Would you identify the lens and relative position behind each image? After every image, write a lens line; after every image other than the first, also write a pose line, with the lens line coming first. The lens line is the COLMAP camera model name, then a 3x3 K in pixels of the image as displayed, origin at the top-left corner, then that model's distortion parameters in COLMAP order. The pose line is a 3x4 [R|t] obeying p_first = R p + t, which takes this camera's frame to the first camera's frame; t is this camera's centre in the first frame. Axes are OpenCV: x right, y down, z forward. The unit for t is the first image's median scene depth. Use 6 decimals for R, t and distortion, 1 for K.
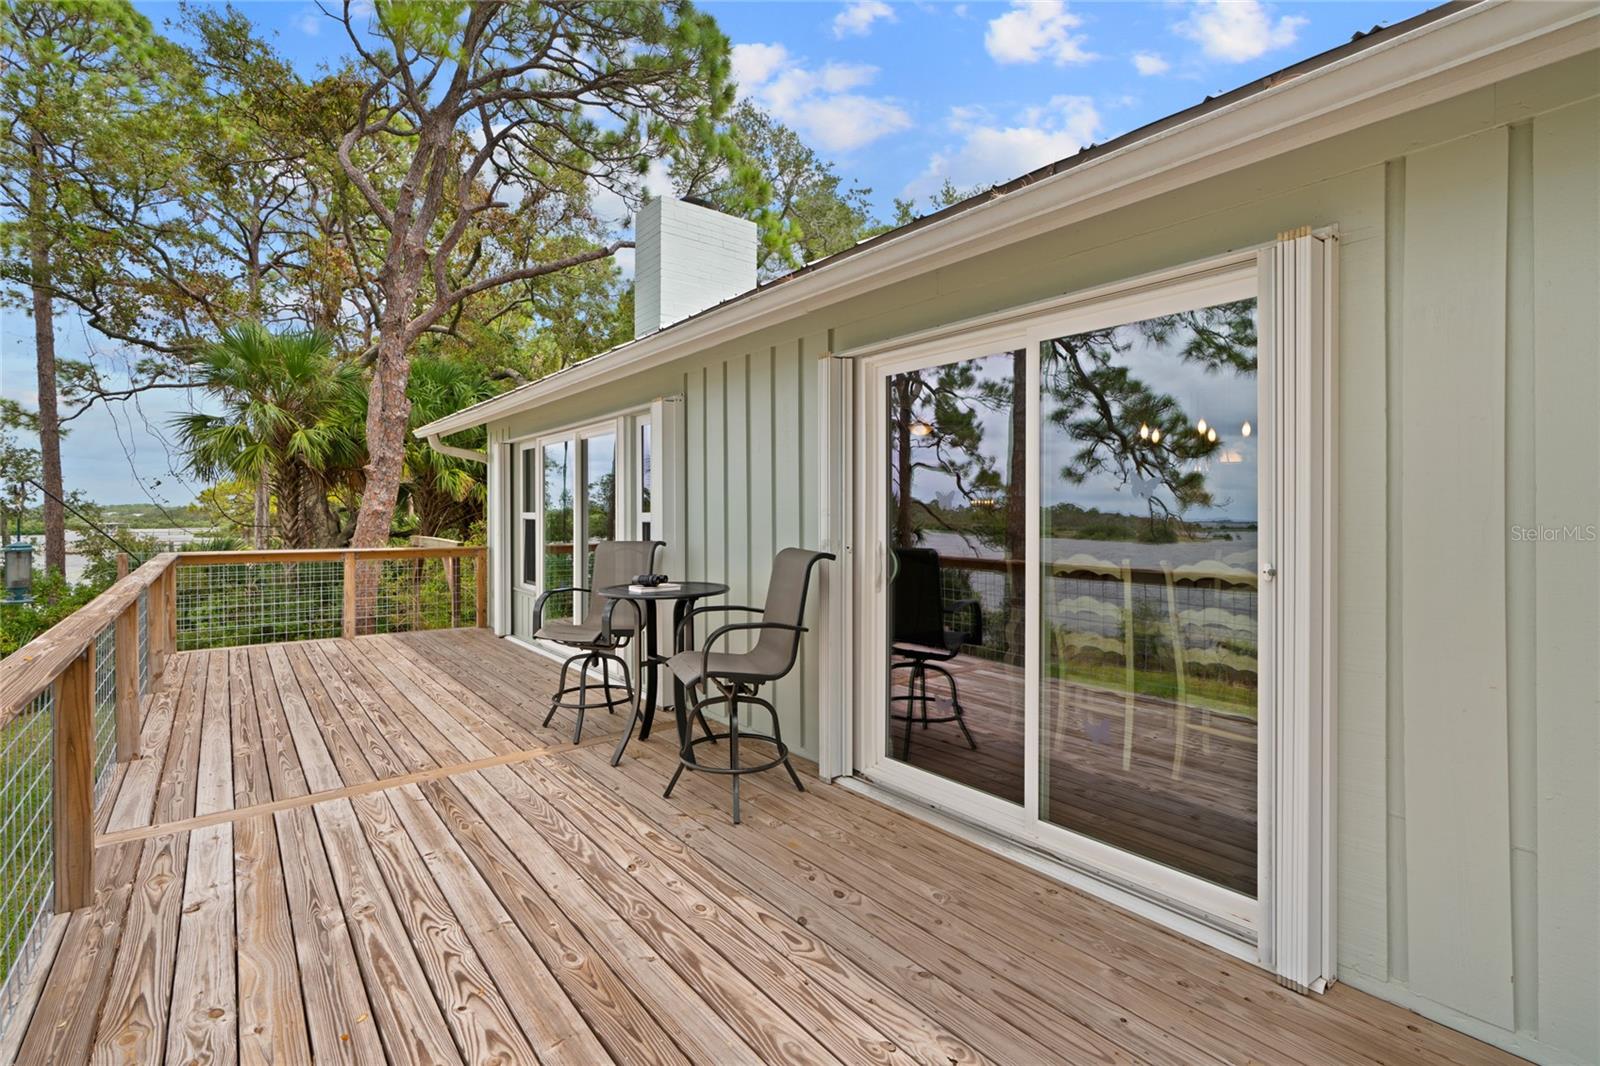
lens RADIAL K [[735.9, 0, 795.1], [0, 735.9, 517.2], [0, 0, 1]] dist [-0.002444, -0.000075]
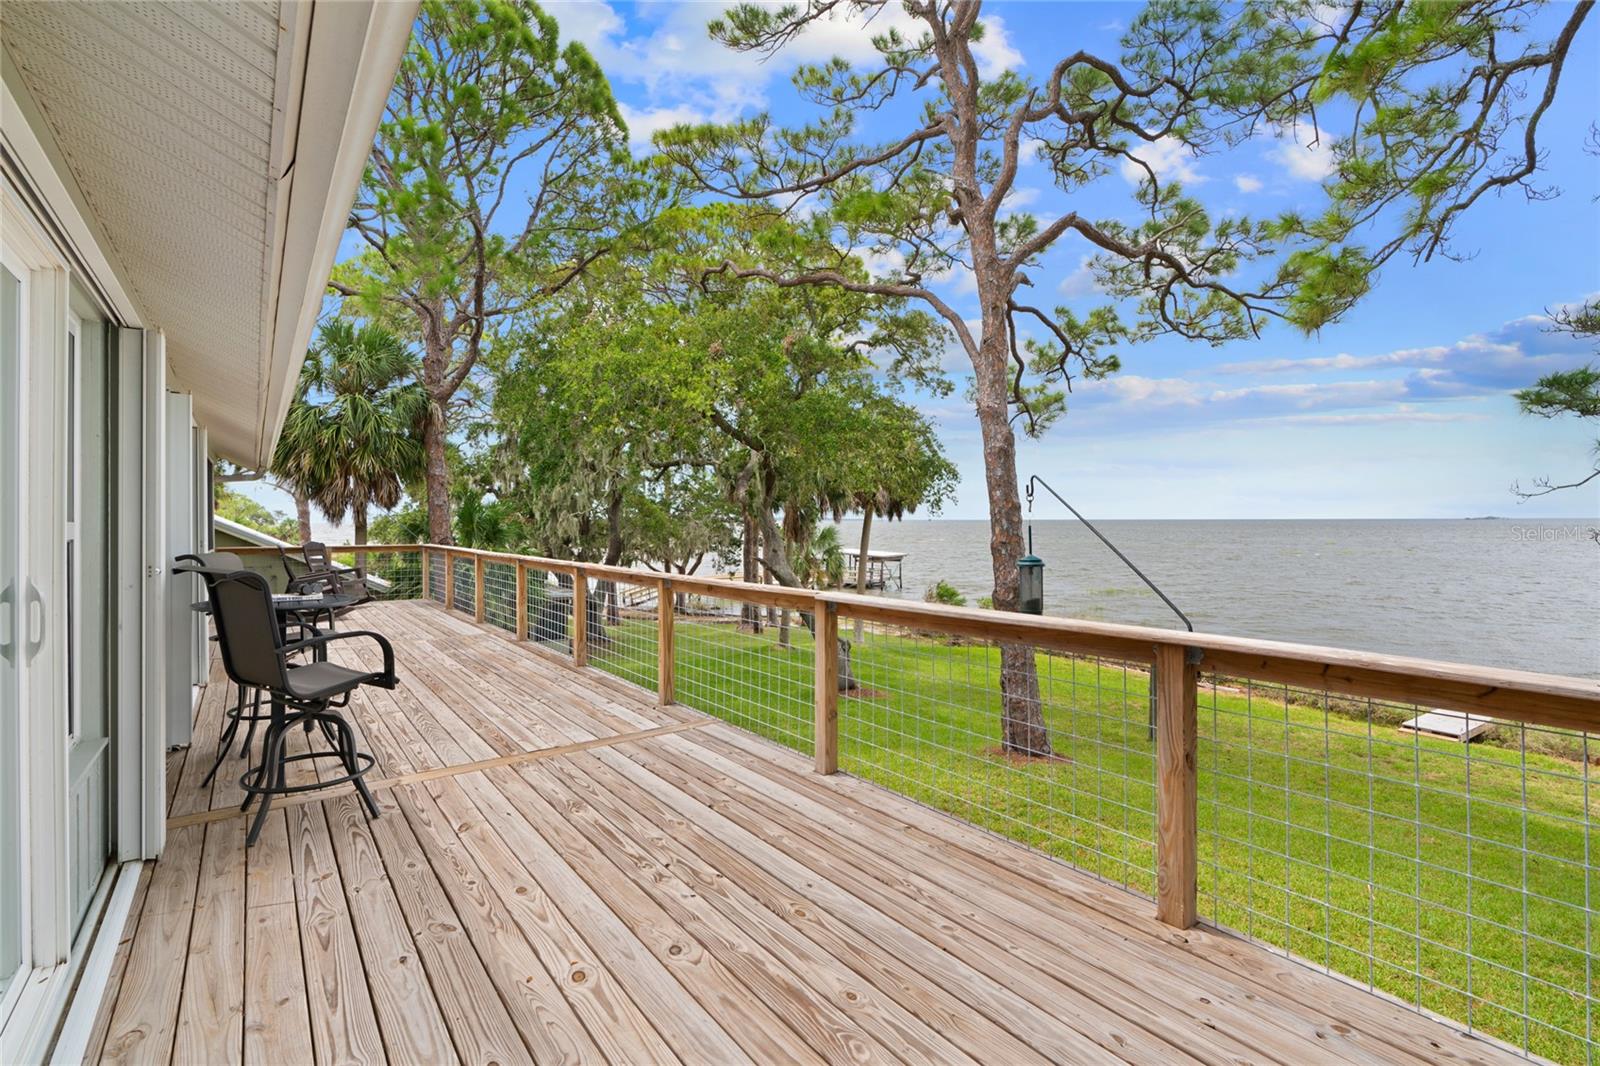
lens RADIAL K [[735.9, 0, 795.1], [0, 735.9, 517.2], [0, 0, 1]] dist [-0.002444, -0.000075]
pose [[-0.999675, 0.003531, 0.025250, -0.914243], [0.003578, 0.999992, 0.001797, -0.010251], [-0.025243, 0.001887, -0.999680, 2.030888]]
